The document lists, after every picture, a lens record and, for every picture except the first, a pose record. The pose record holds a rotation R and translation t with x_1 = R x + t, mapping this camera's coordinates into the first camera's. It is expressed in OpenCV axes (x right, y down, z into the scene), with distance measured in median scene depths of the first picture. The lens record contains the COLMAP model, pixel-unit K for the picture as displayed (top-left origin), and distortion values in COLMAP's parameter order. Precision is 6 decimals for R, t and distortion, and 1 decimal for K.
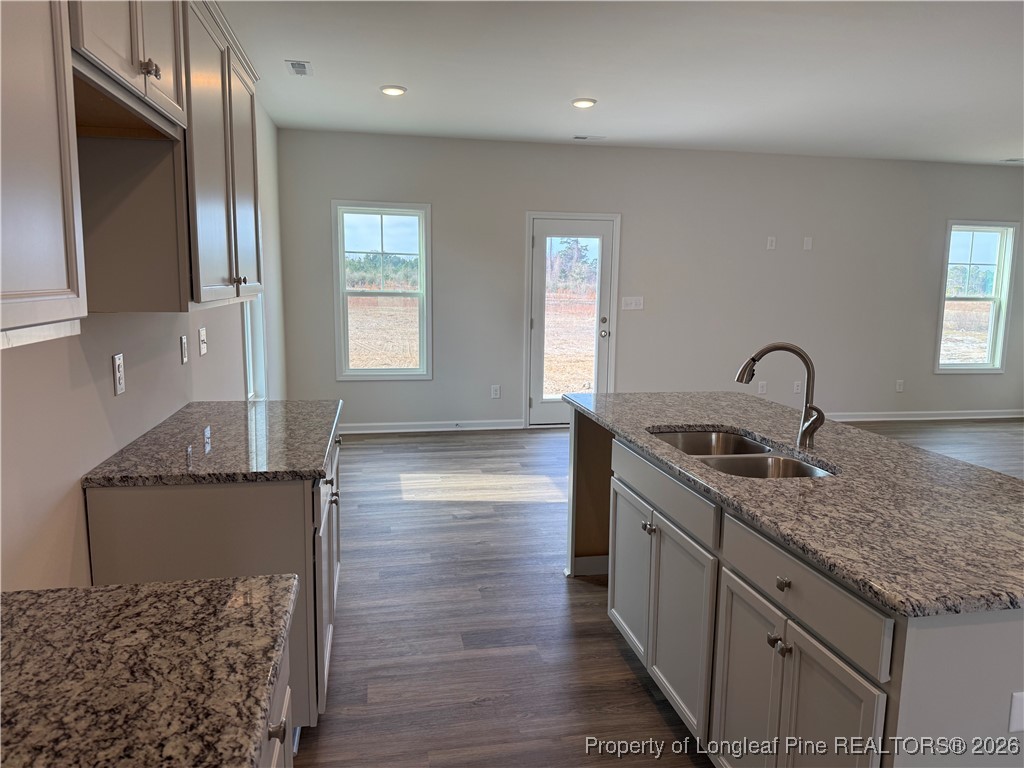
lens RADIAL K [[725.5, 0, 489.6], [0, 725.5, 380.6], [0, 0, 1]] dist [0.050748, -0.070222]
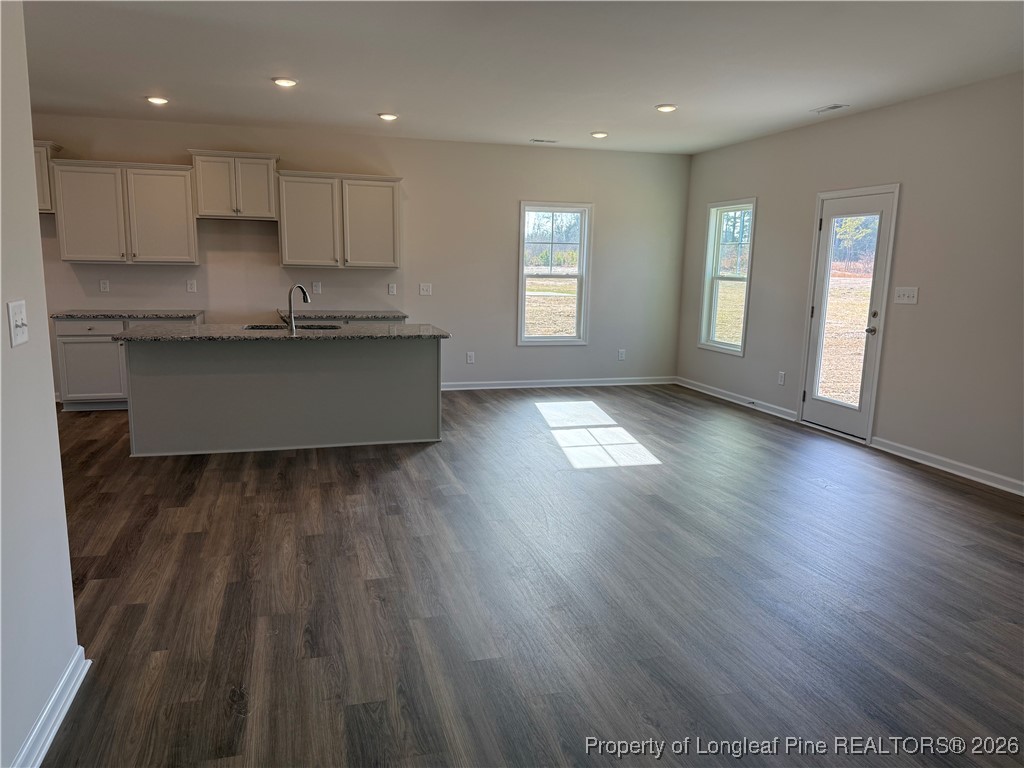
lens RADIAL K [[723.7, 0, 488.2], [0, 723.7, 387.0], [0, 0, 1]] dist [0.065512, -0.111925]
pose [[0.080356, 0.159403, -0.983938, 2.430618], [-0.154612, 0.977176, 0.145681, -0.142032], [0.984702, 0.140422, 0.103167, 1.263534]]
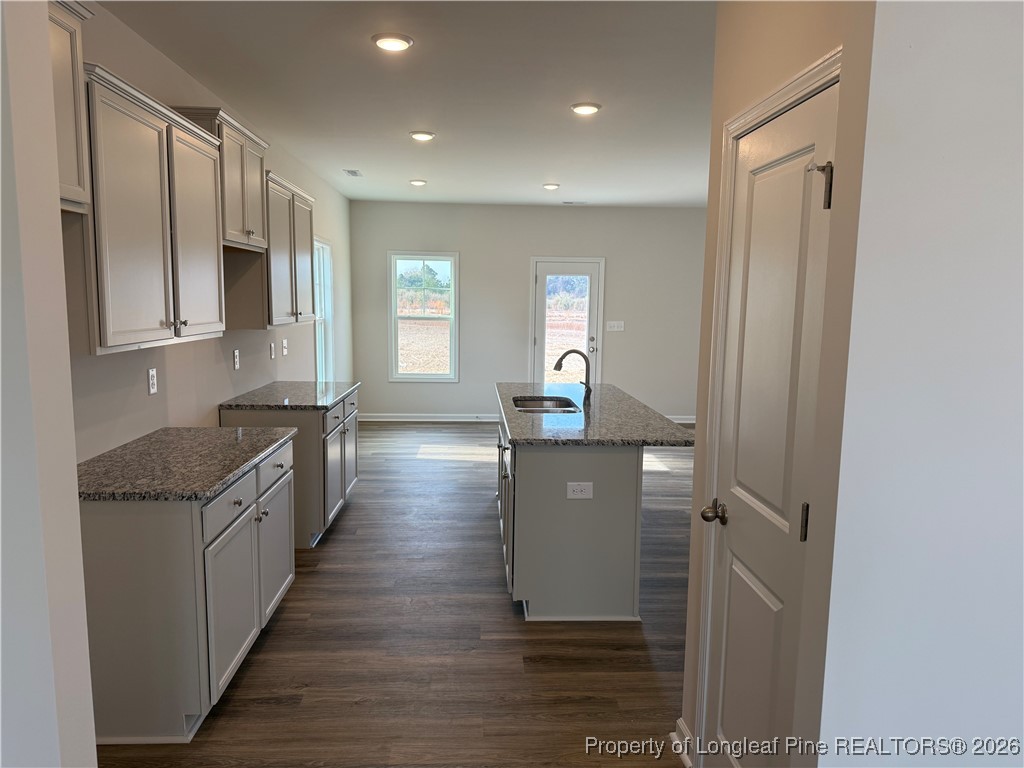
lens RADIAL K [[723.7, 0, 488.2], [0, 723.7, 387.0], [0, 0, 1]] dist [0.065512, -0.111925]
pose [[0.989654, 0.017922, -0.142349, 0.407326], [-0.020811, 0.999606, -0.018828, 0.076805], [0.141956, 0.021595, 0.989637, -0.773407]]
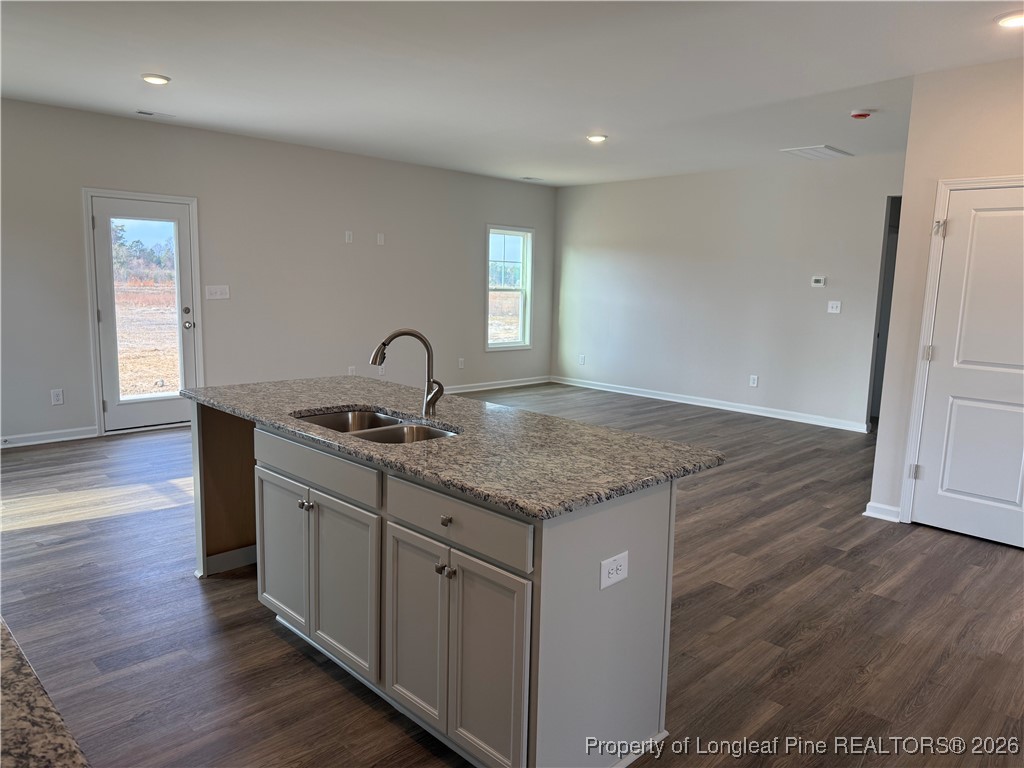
lens RADIAL K [[729.1, 0, 512.0], [0, 729.1, 384.0], [0, 0, 1]] dist [0.048462, -0.072888]
pose [[0.822451, -0.074638, 0.563918, -0.114538], [0.064566, 0.997197, 0.037818, 0.003307], [-0.565160, 0.005306, 0.824964, -0.055224]]
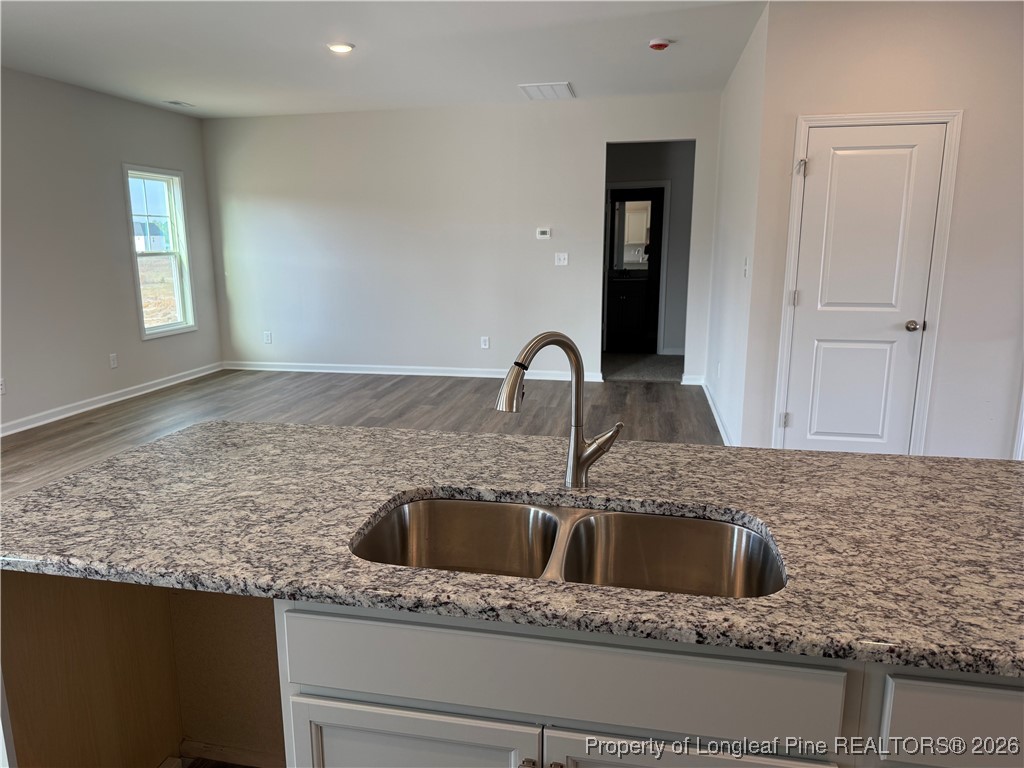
lens RADIAL K [[720.4, 0, 497.7], [0, 720.4, 382.5], [0, 0, 1]] dist [0.100344, -0.107149]
pose [[0.371865, -0.195893, 0.907382, -0.143410], [0.142674, 0.977927, 0.152652, -0.097269], [-0.917257, 0.072694, 0.391606, 0.733224]]
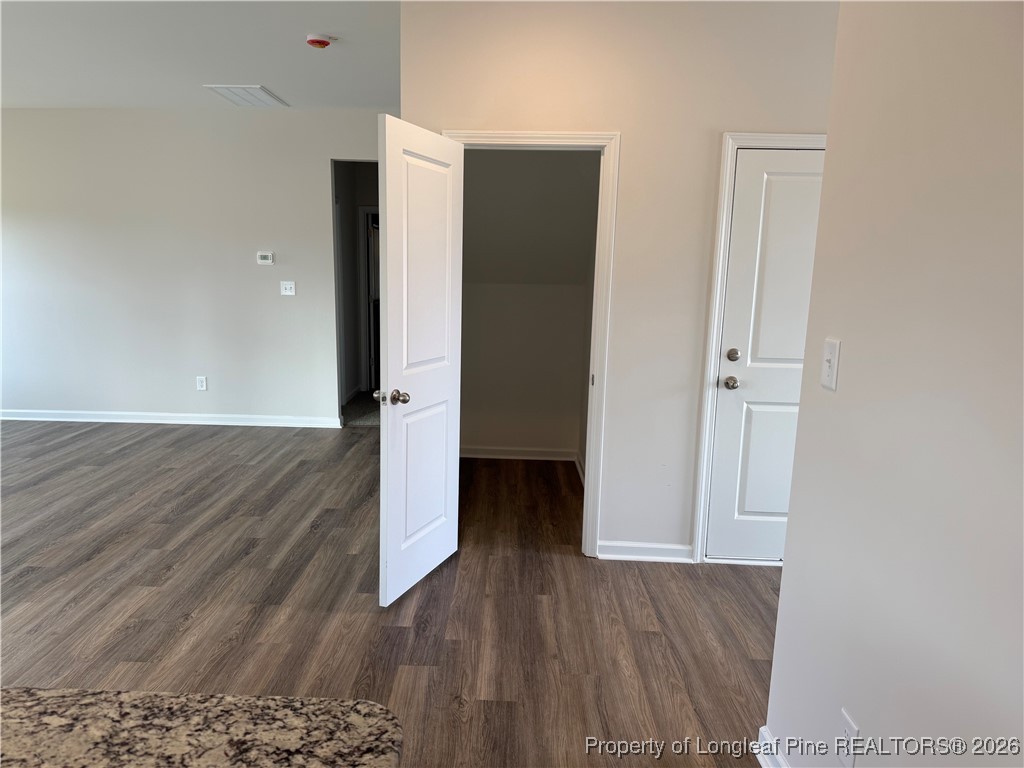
lens RADIAL K [[723.7, 0, 488.2], [0, 723.7, 387.0], [0, 0, 1]] dist [0.065512, -0.111925]
pose [[0.216410, -0.176300, 0.960252, 0.296644], [0.127461, 0.980244, 0.151245, -0.061375], [-0.967946, 0.089664, 0.234607, 0.390201]]
